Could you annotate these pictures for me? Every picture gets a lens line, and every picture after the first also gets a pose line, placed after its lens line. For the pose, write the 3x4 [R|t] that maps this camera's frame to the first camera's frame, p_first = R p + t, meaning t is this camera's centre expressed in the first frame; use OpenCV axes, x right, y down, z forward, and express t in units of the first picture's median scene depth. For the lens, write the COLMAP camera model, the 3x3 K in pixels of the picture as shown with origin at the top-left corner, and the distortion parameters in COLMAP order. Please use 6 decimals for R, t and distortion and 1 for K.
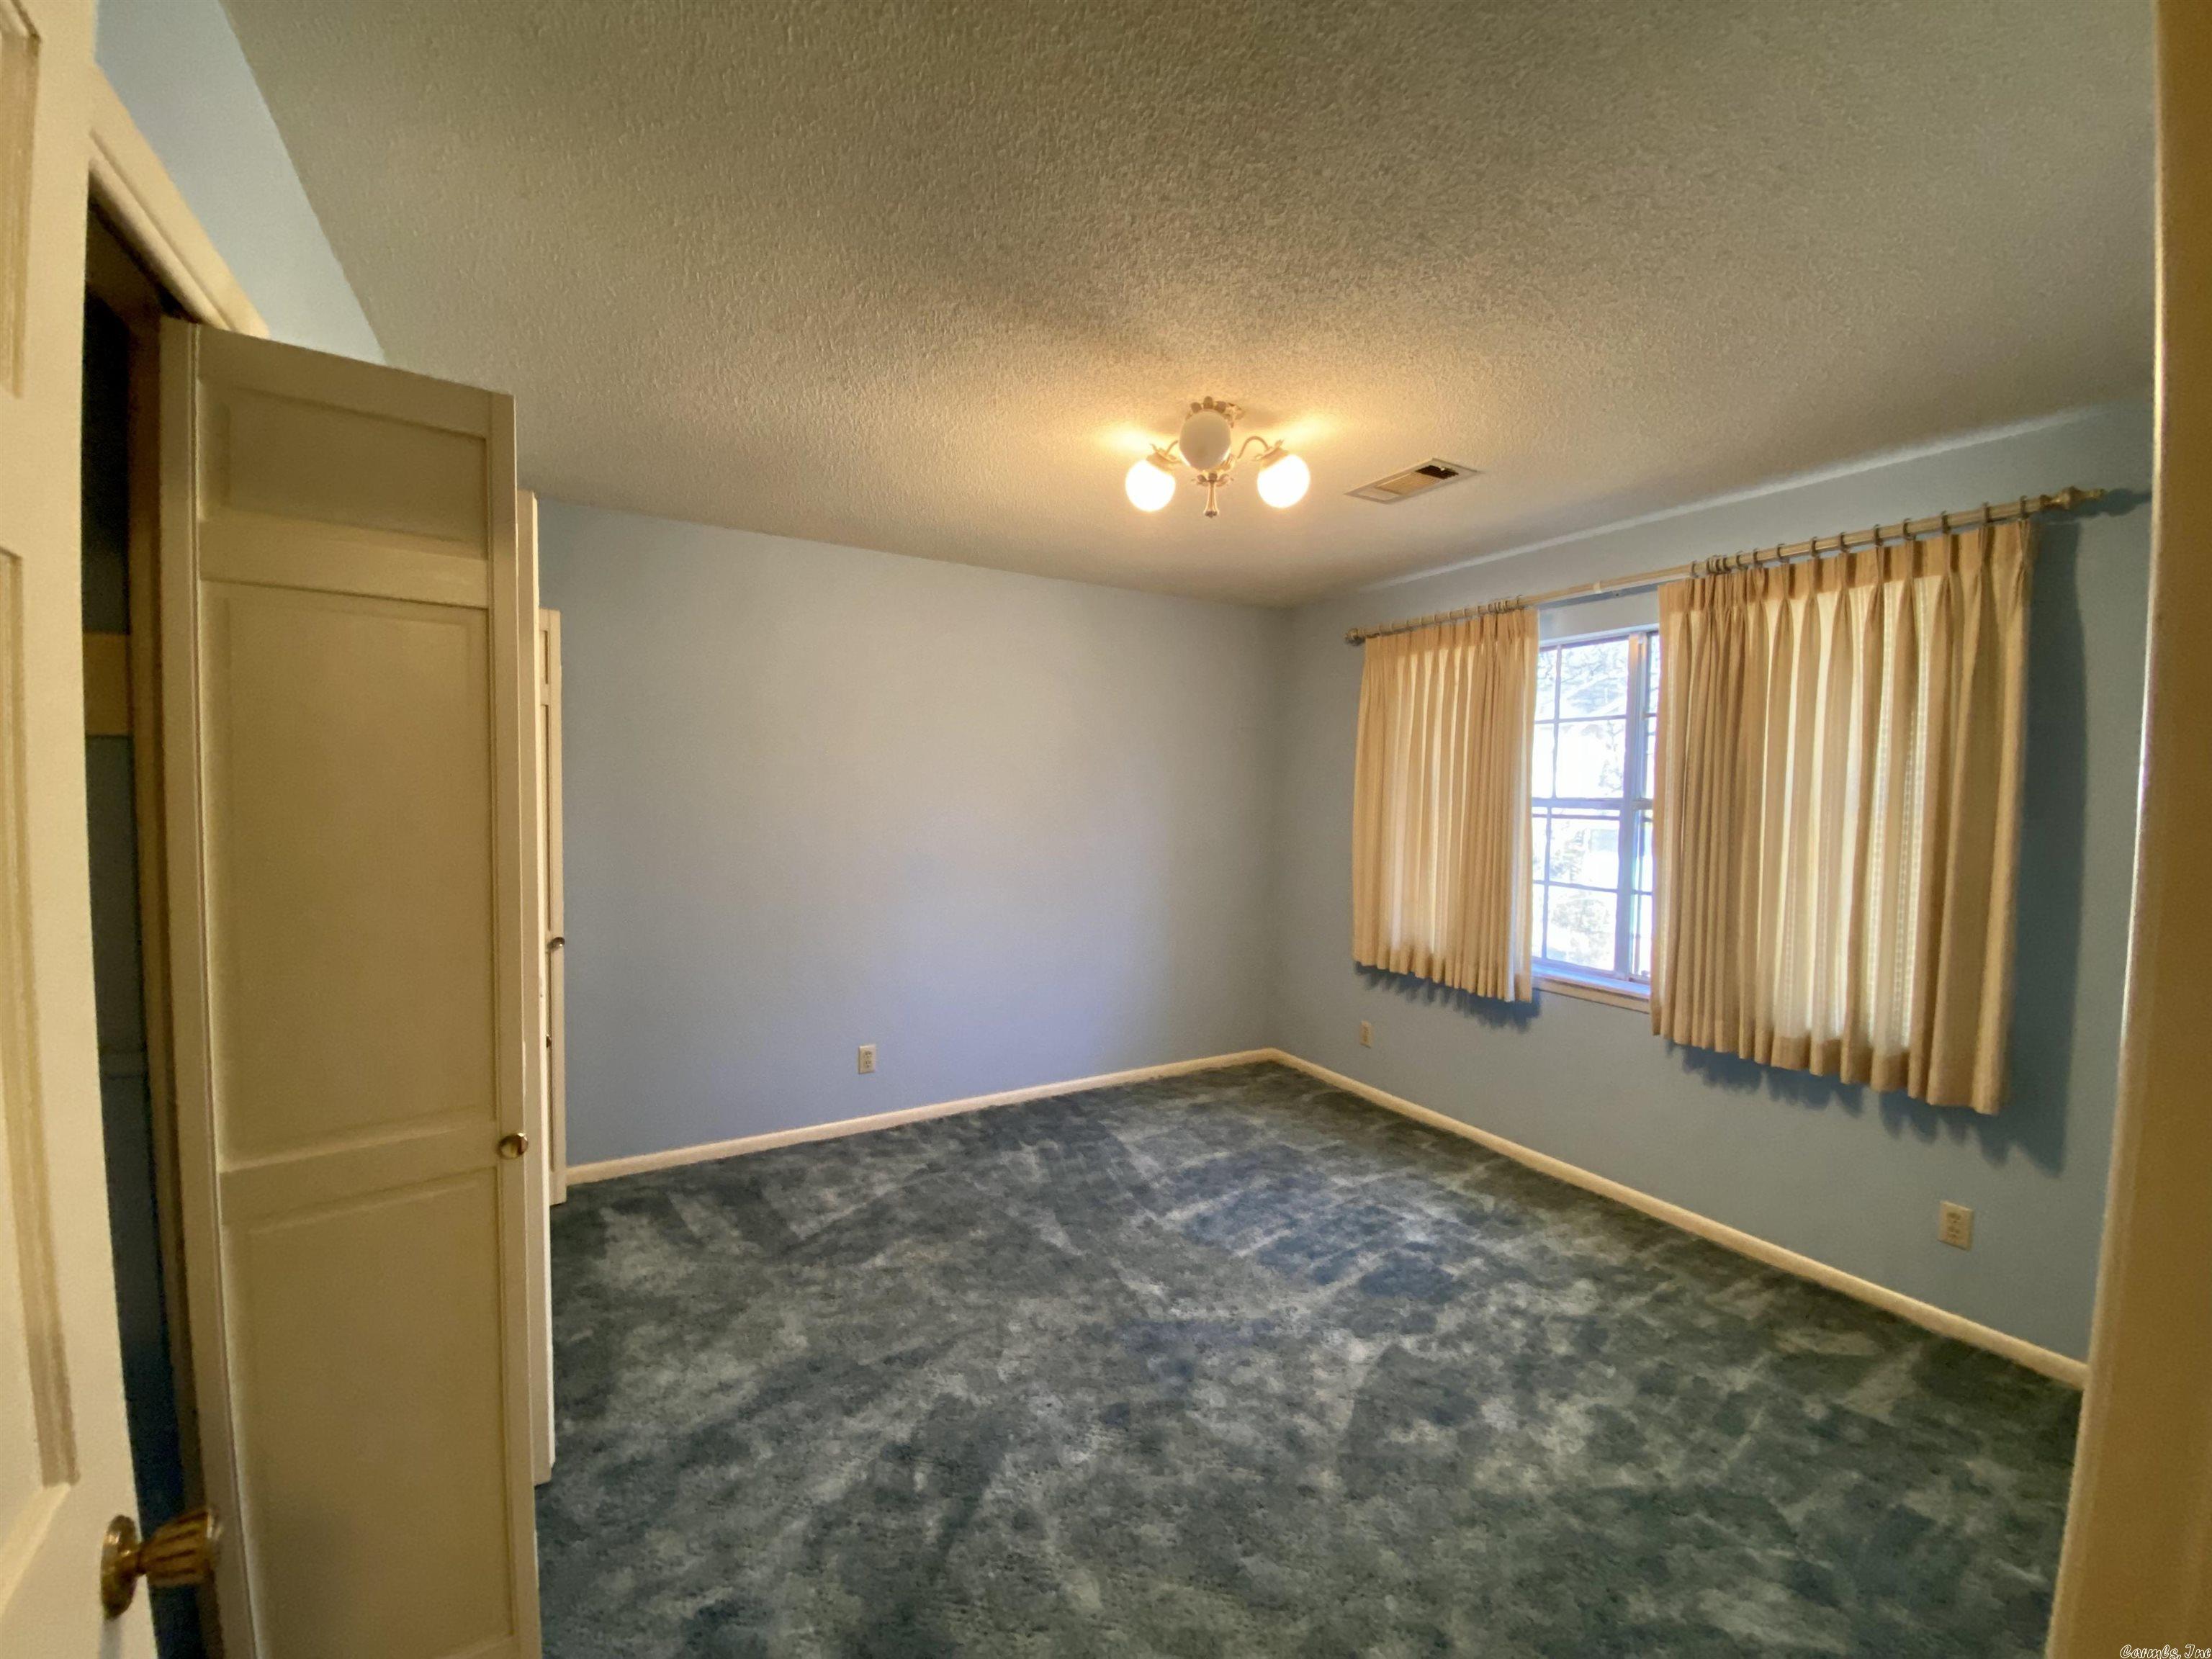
lens RADIAL K [[886.6, 0, 1106.0], [0, 886.6, 829.5], [0, 0, 1]] dist [0.016656, -0.021584]
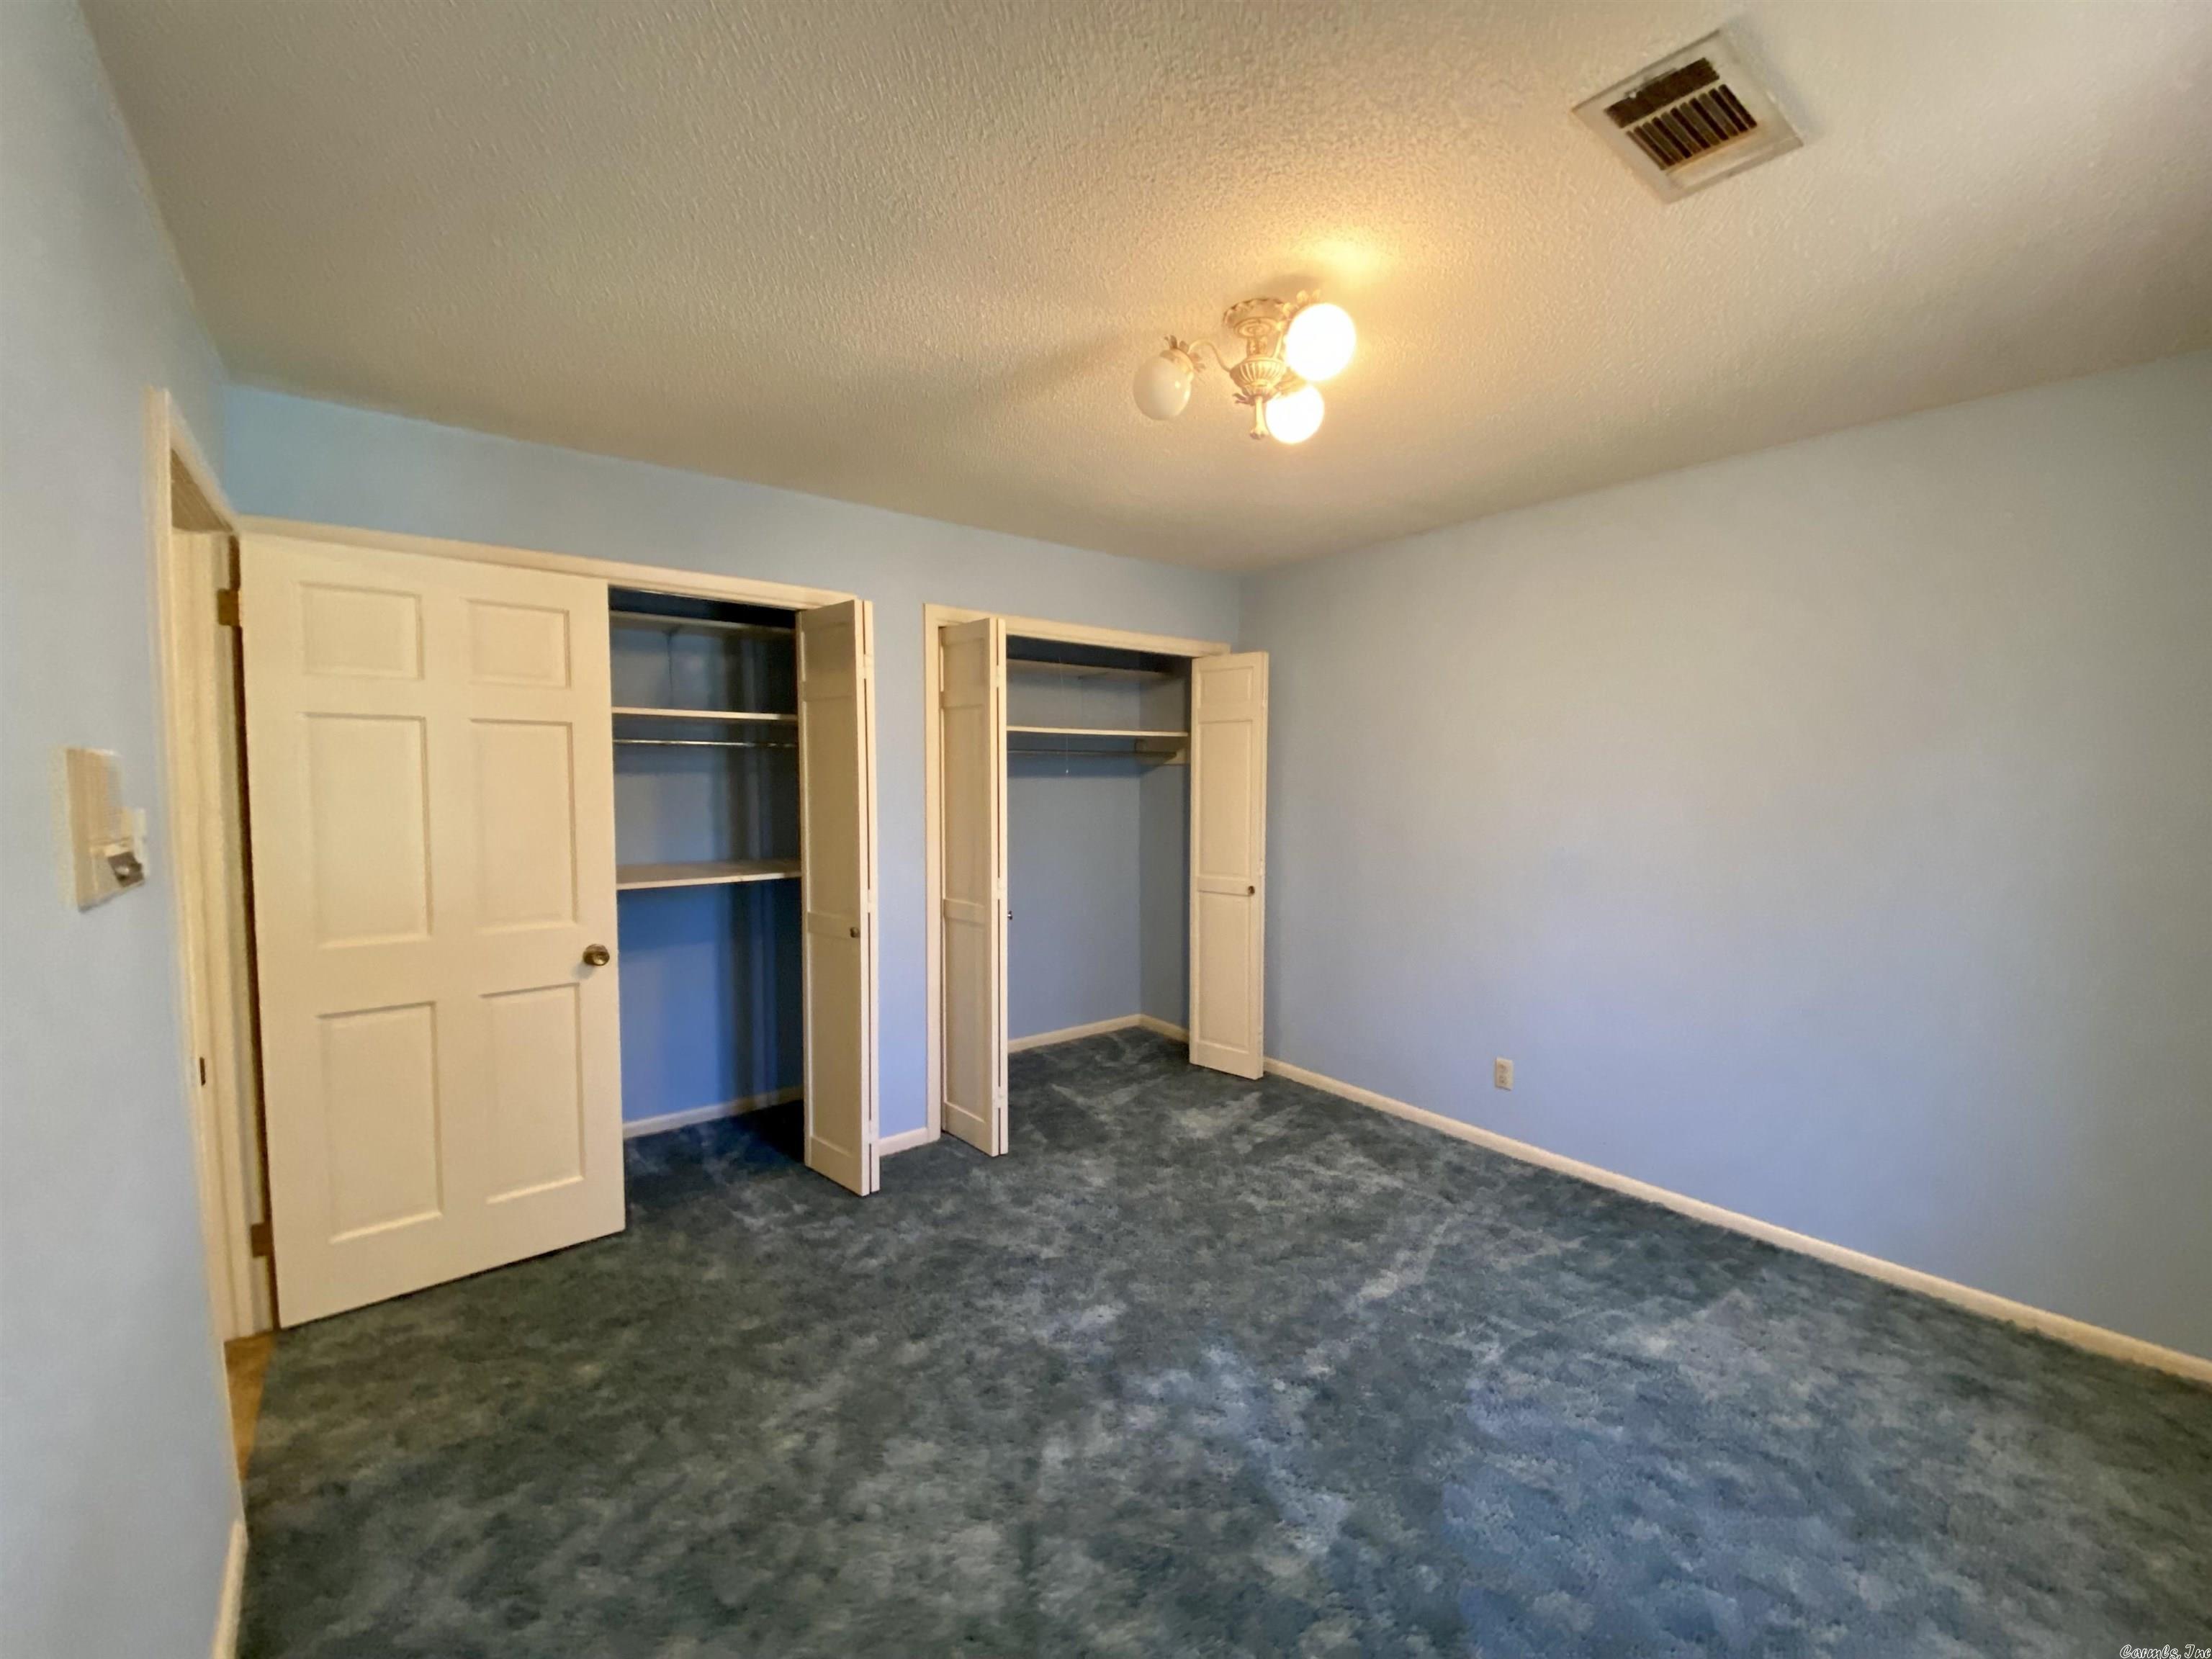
lens RADIAL K [[886.6, 0, 1106.0], [0, 886.6, 829.5], [0, 0, 1]] dist [0.016656, -0.021584]
pose [[0.139802, 0.044009, -0.989201, 0.621174], [-0.052302, 0.997945, 0.037006, -0.004777], [0.988797, 0.046564, 0.141817, 0.497972]]
